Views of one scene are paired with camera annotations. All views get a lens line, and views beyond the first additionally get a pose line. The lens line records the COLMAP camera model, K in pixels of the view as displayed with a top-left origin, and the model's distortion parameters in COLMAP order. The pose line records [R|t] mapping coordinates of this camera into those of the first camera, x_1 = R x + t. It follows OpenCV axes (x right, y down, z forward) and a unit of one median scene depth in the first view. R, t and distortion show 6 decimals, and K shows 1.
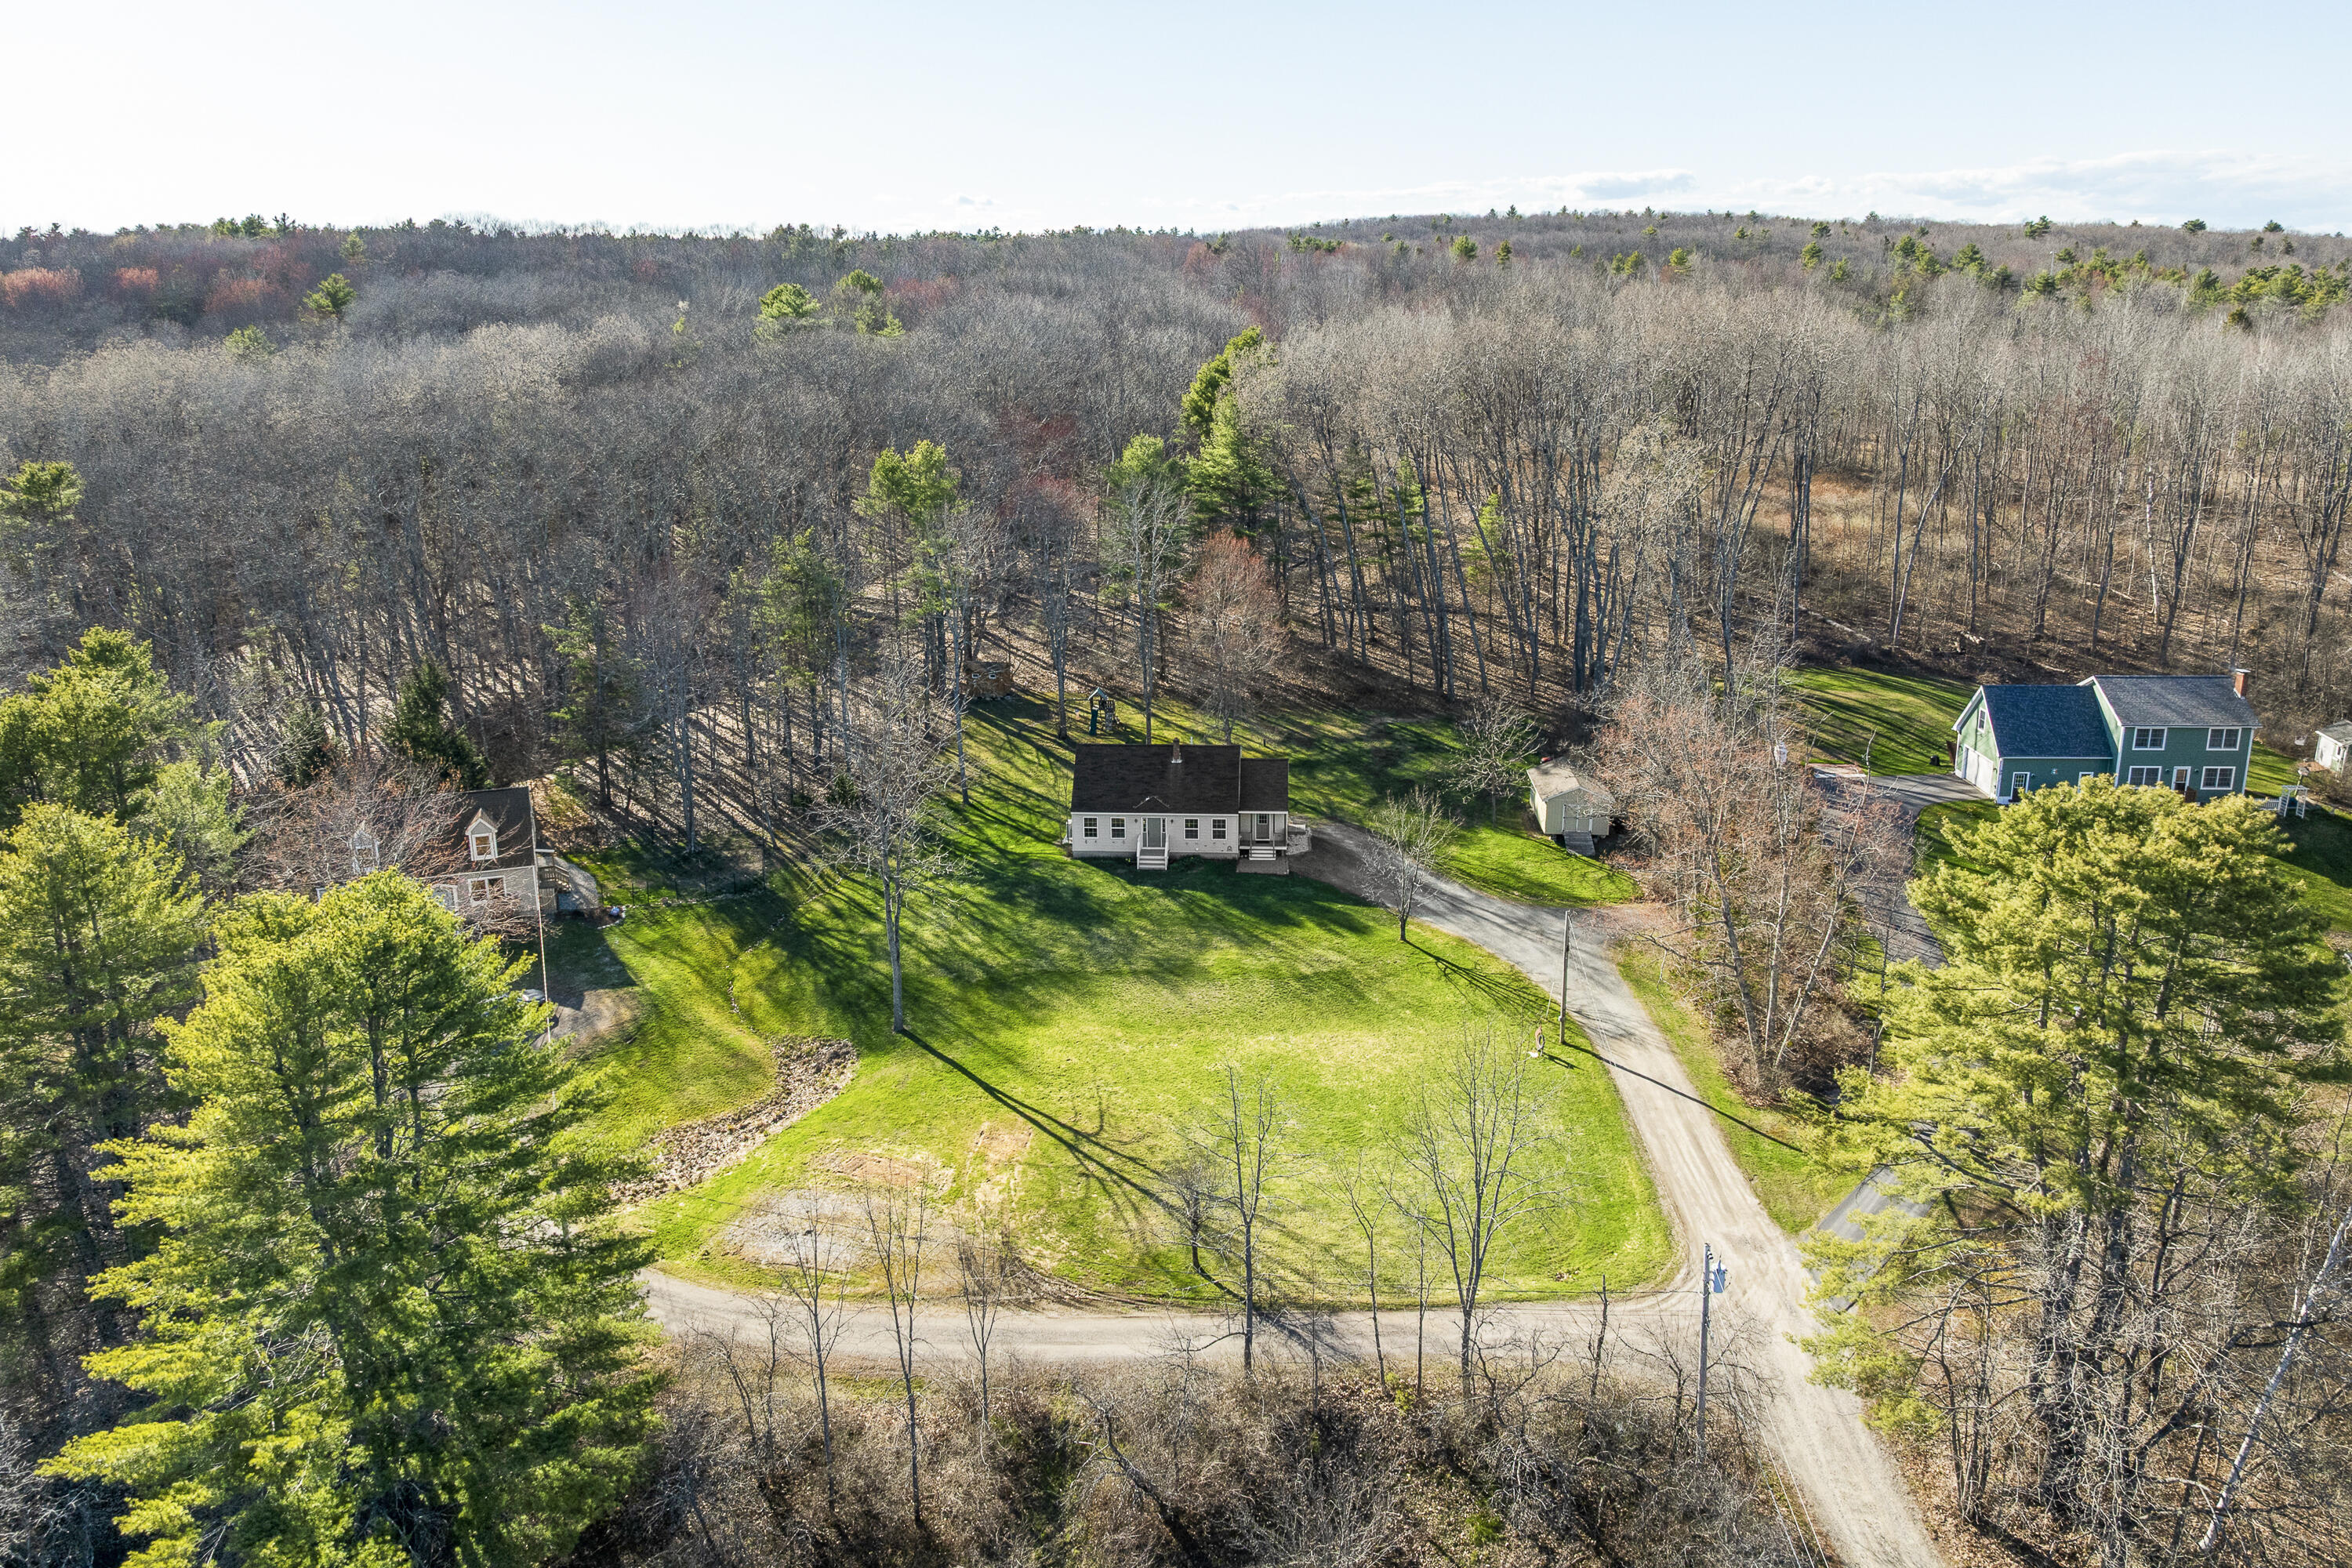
lens RADIAL K [[1719.9, 0, 1206.5], [0, 1719.9, 726.7], [0, 0, 1]] dist [-0.006788, 0.005586]
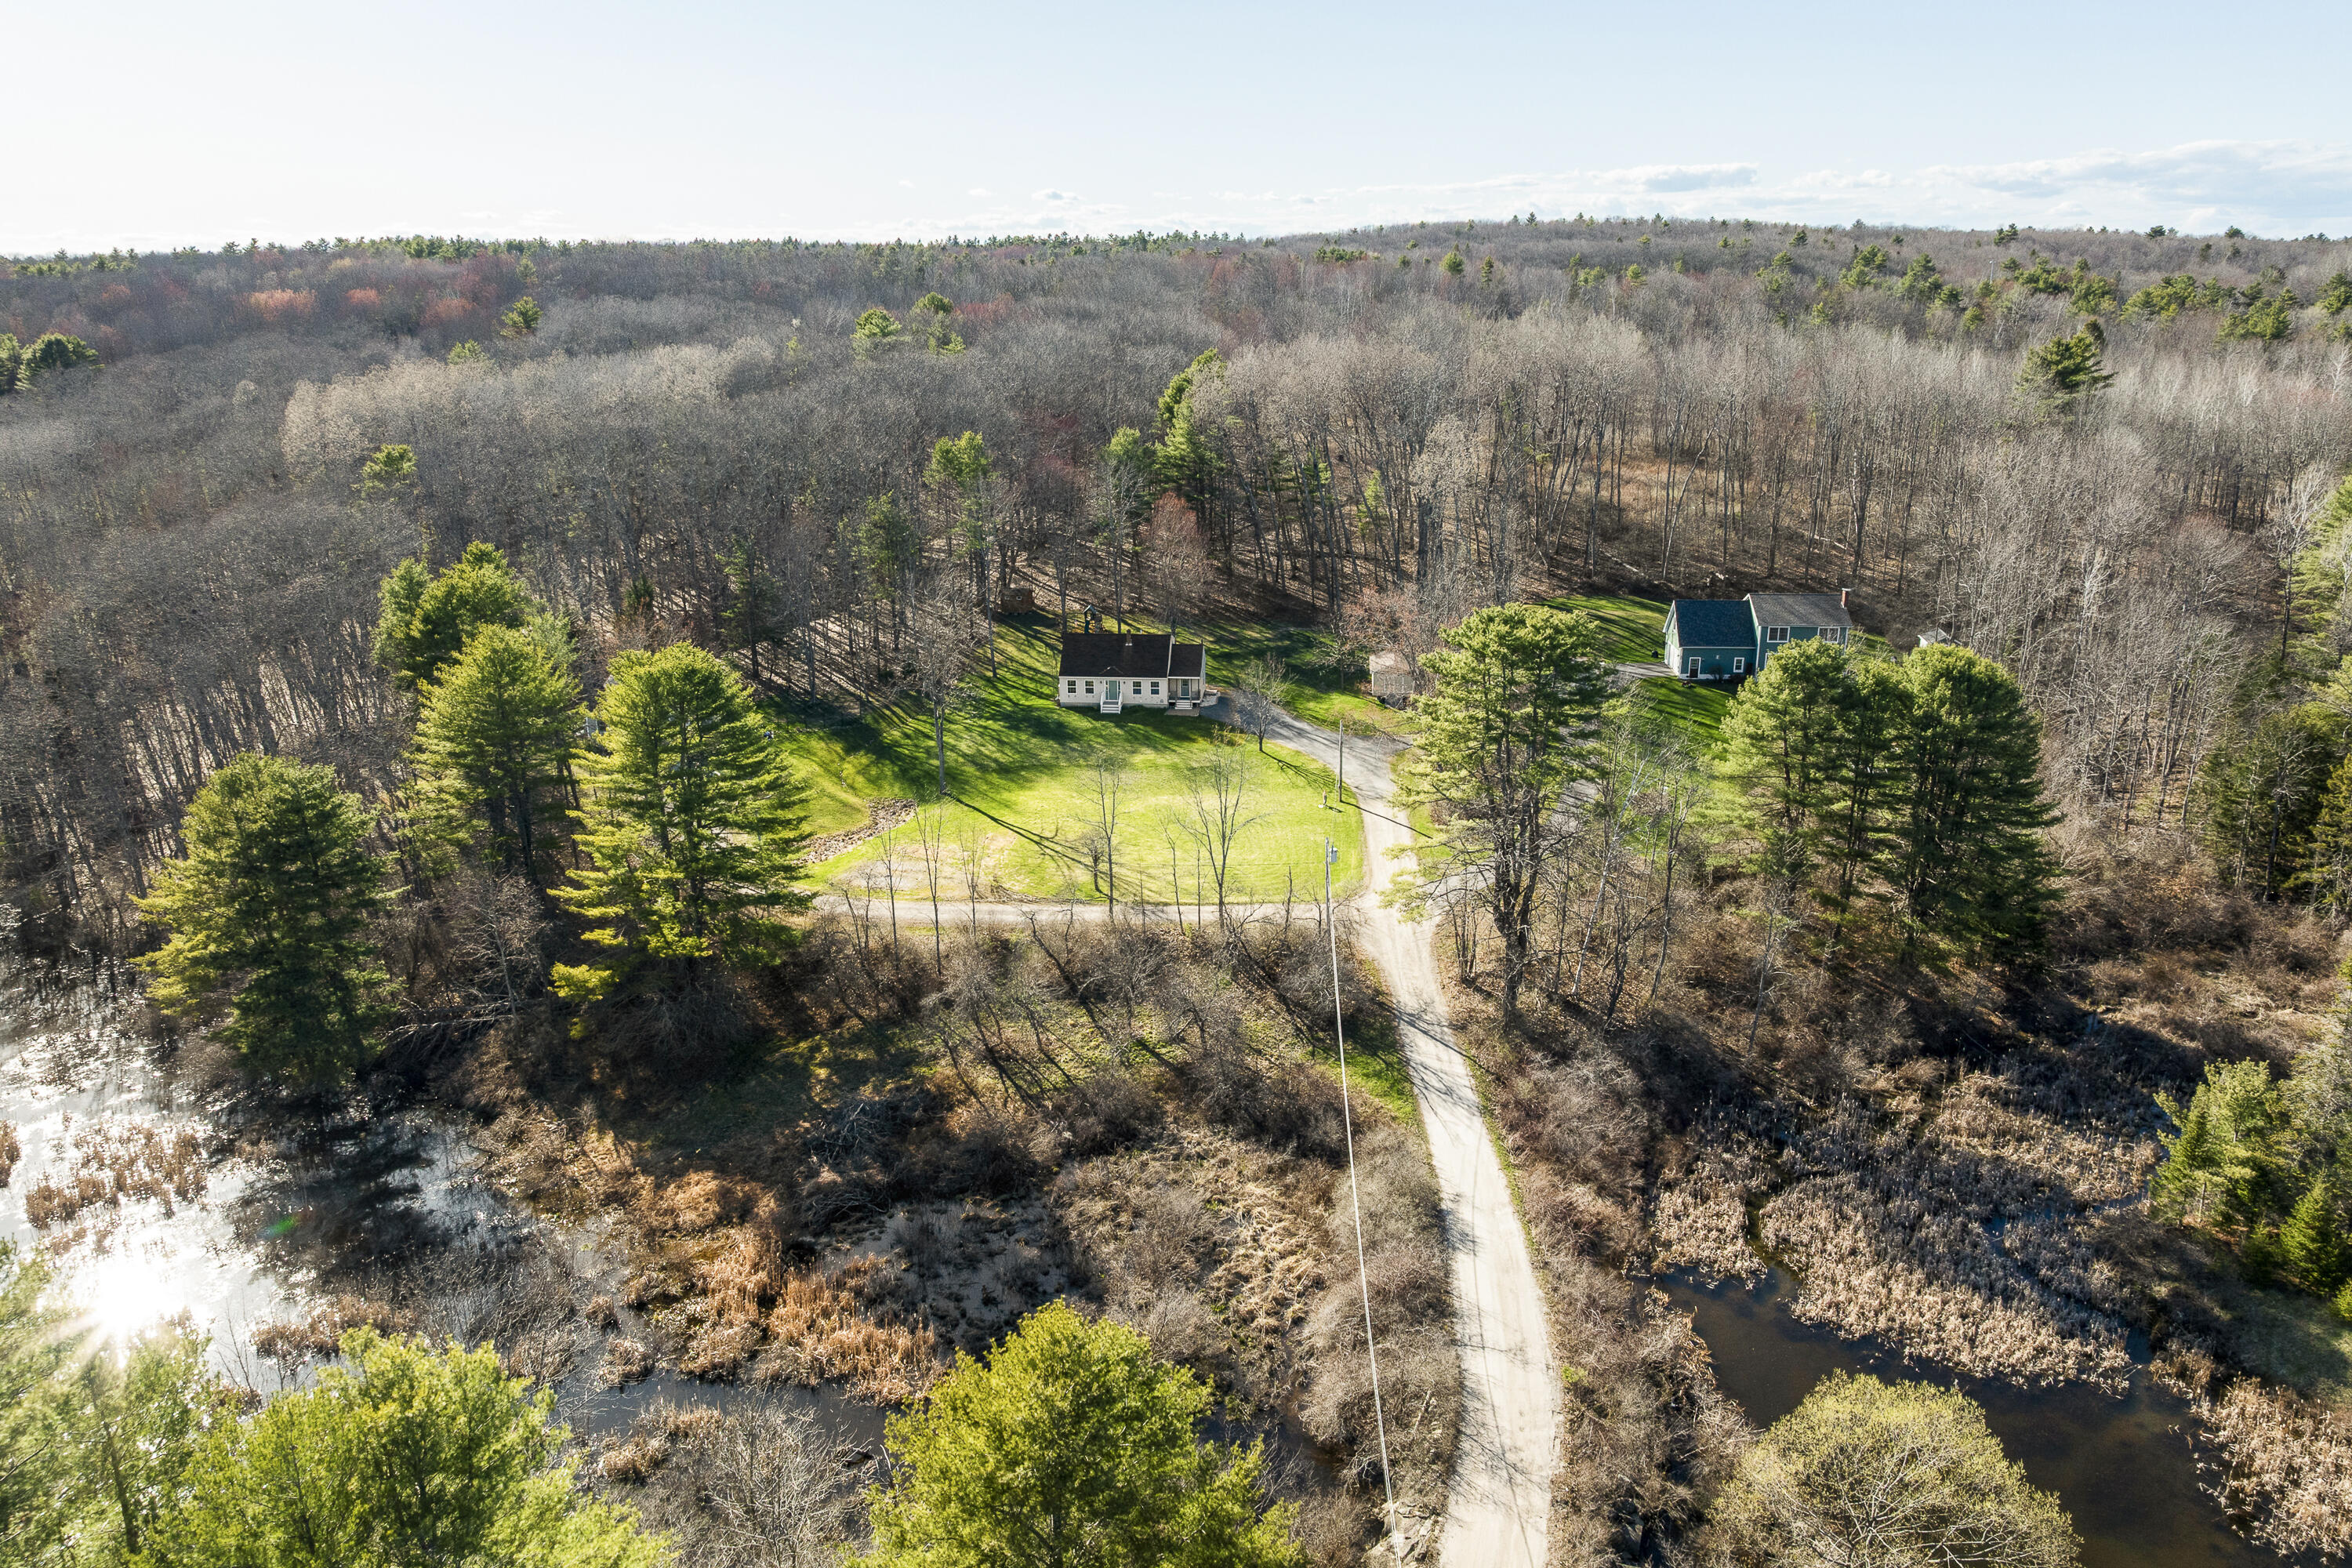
lens RADIAL K [[1719.9, 0, 1201.7], [0, 1719.9, 783.7], [0, 0, 1]] dist [-0.006788, 0.005586]
pose [[0.998628, 0.012677, -0.050802, 0.112712], [-0.010674, 0.999163, 0.039500, 0.073811], [0.051260, -0.038903, 0.997927, -0.465772]]
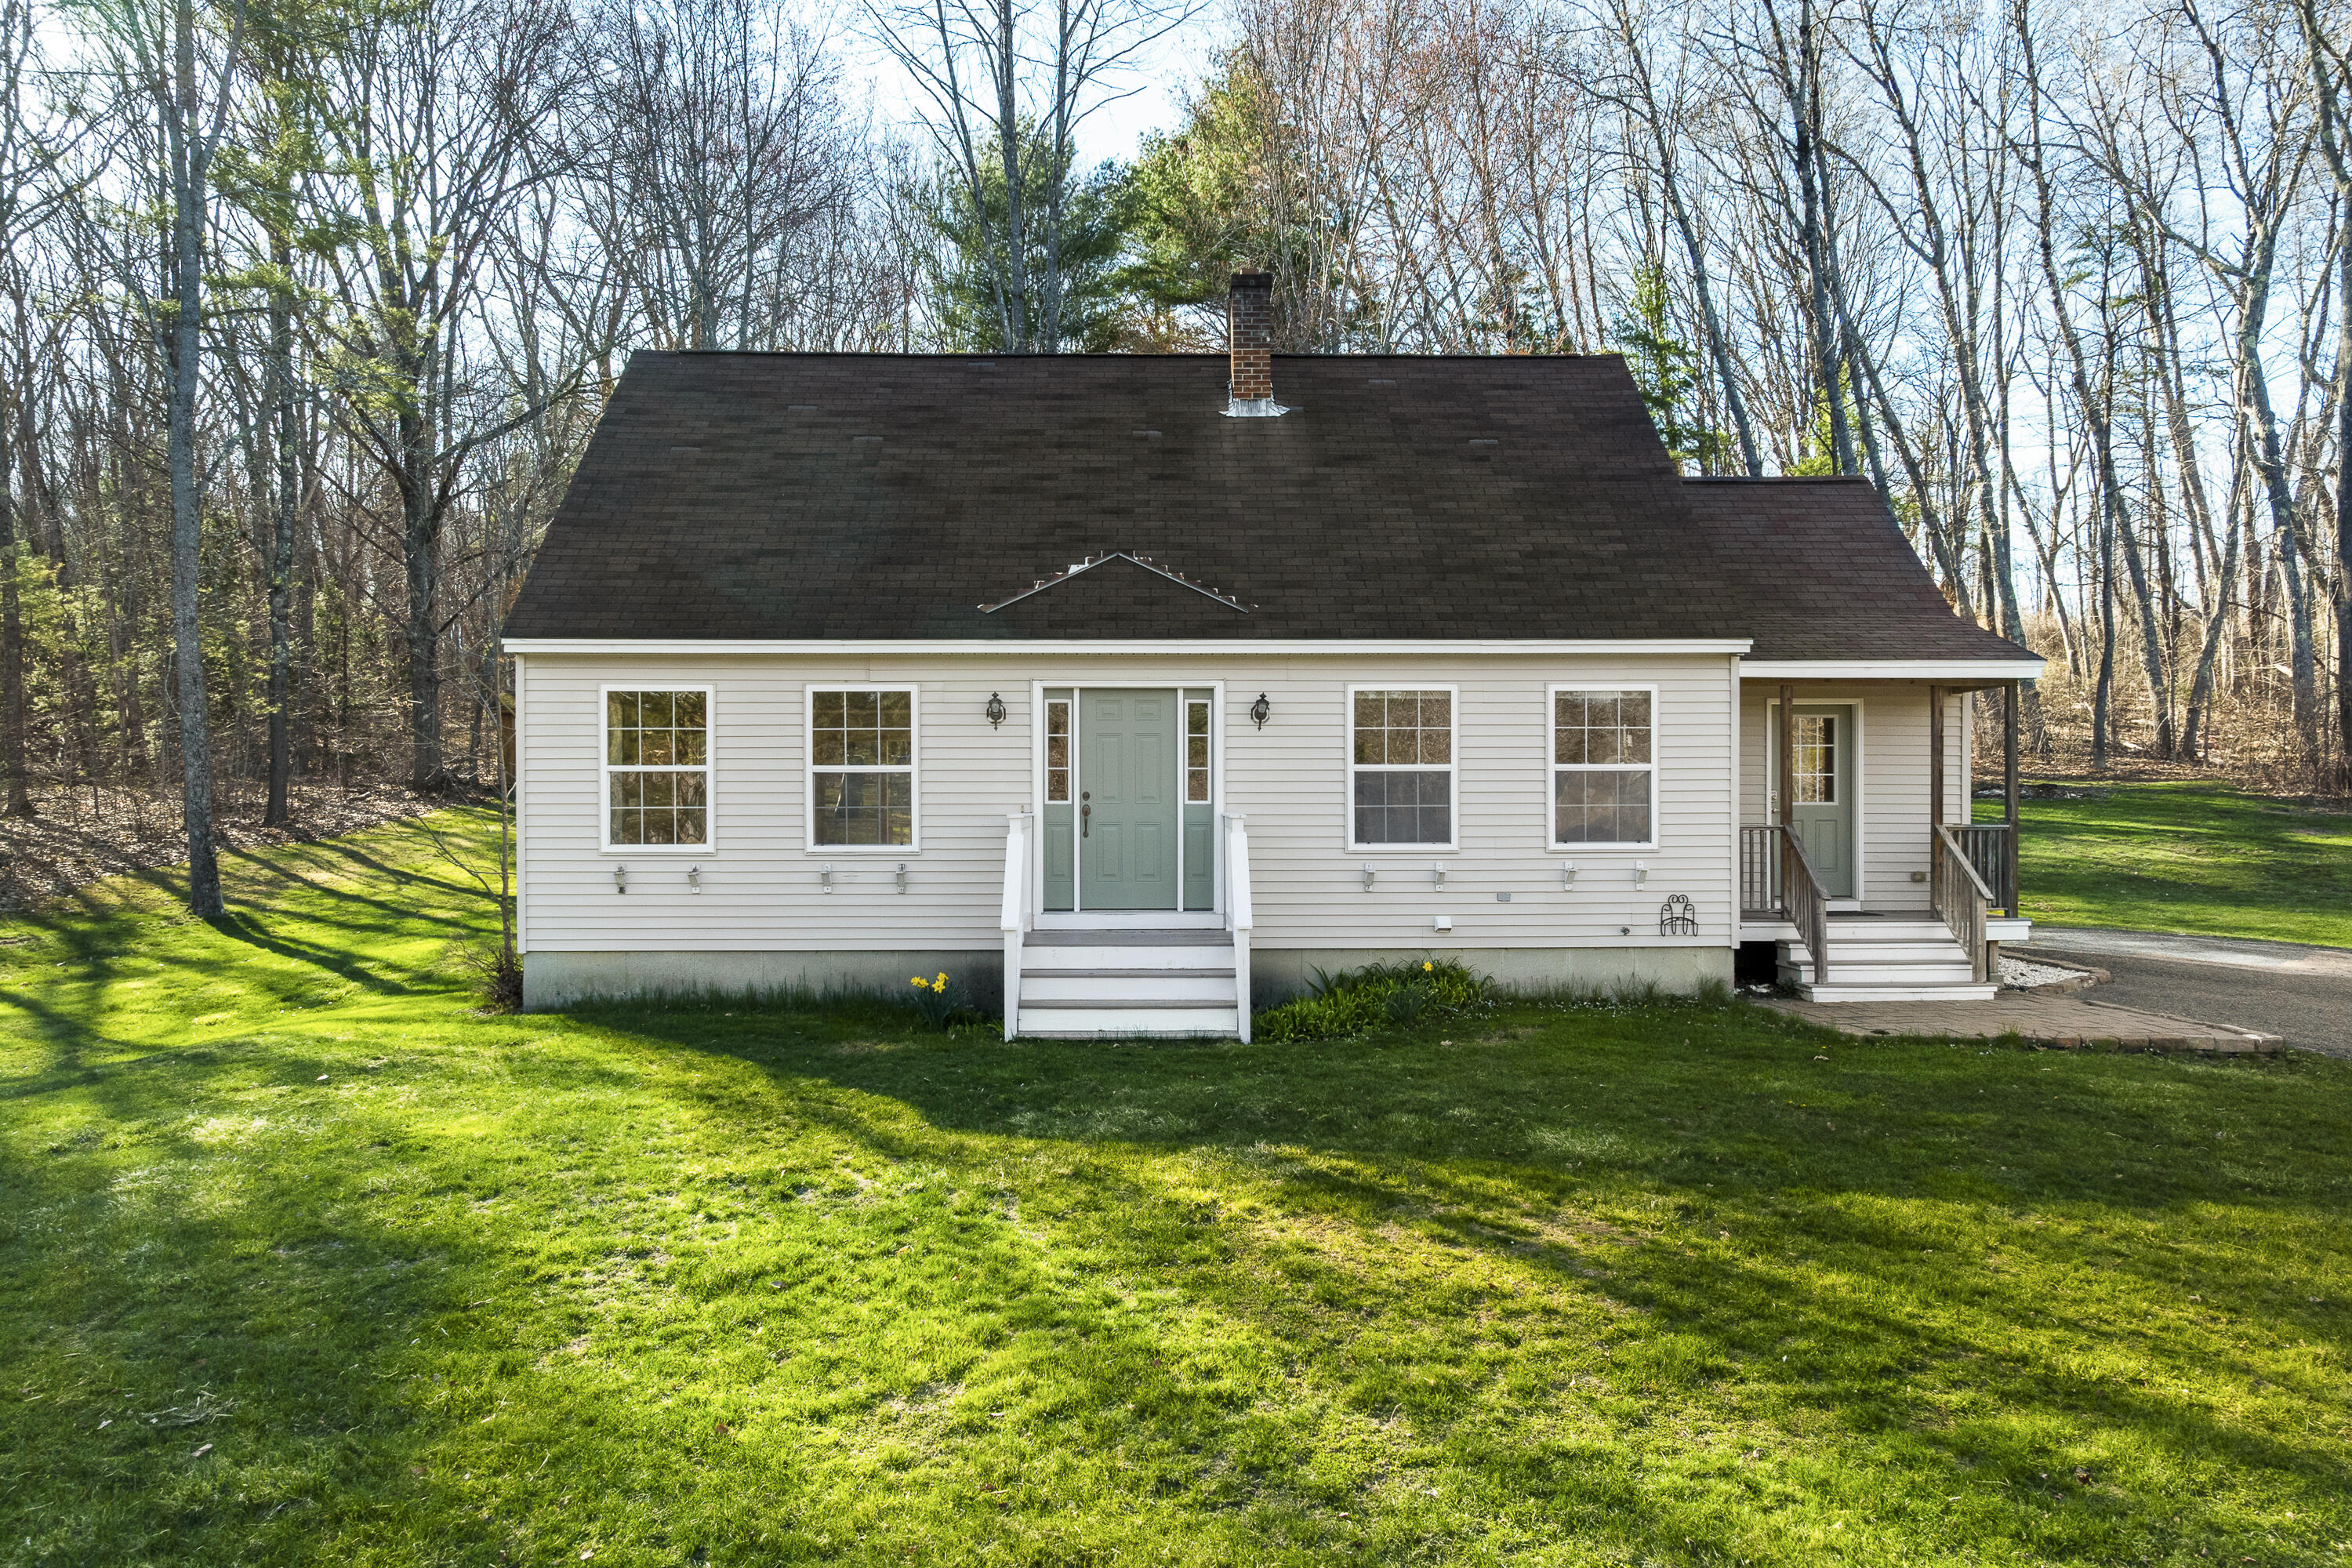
lens RADIAL K [[1719.9, 0, 1188.6], [0, 1719.9, 779.4], [0, 0, 1]] dist [-0.006788, 0.005586]
pose [[0.995381, 0.007120, 0.095740, -0.034371], [0.012632, 0.978862, -0.204133, 0.077893], [-0.095170, 0.204400, 0.974250, 0.768007]]
